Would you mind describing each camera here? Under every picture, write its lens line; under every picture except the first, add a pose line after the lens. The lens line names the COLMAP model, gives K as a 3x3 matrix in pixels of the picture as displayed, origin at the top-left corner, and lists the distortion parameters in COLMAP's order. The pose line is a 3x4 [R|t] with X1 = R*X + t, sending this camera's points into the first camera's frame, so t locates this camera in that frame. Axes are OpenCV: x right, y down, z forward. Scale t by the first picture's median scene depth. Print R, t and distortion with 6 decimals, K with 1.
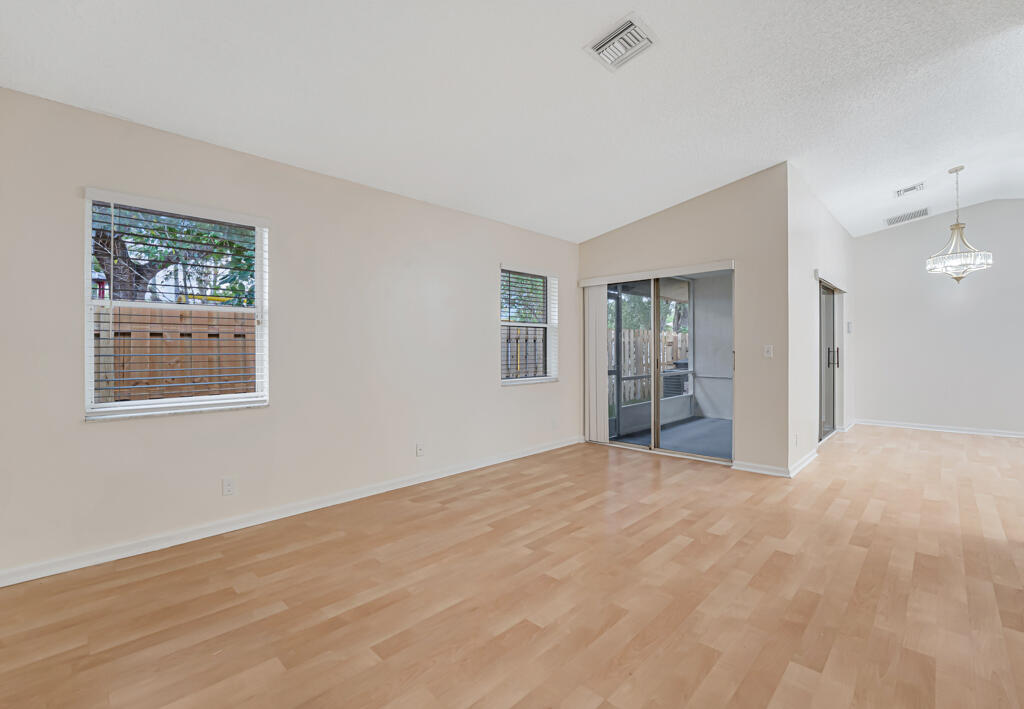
lens RADIAL K [[463.5, 0, 512.6], [0, 463.5, 349.2], [0, 0, 1]] dist [-0.021738, -0.000038]
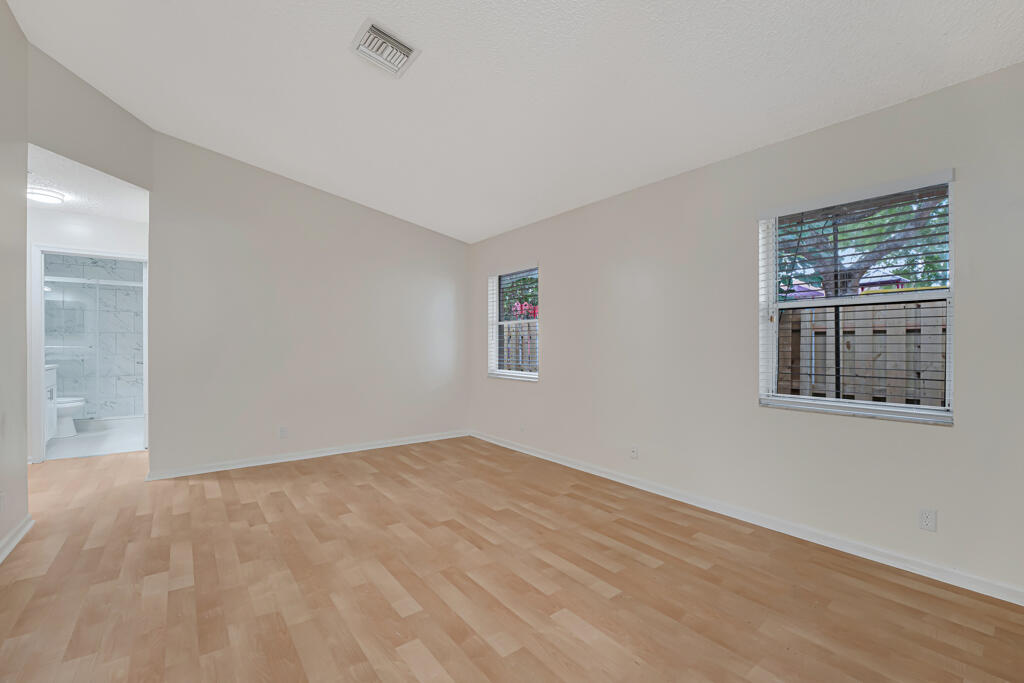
lens RADIAL K [[424.6, 0, 508.5], [0, 424.6, 347.7], [0, 0, 1]] dist [-0.021025, 0.000424]
pose [[-0.145624, 0.009558, -0.989294, 0.965225], [-0.004745, 0.999935, 0.010359, -0.006888], [0.989329, 0.006203, -0.145570, 1.202189]]
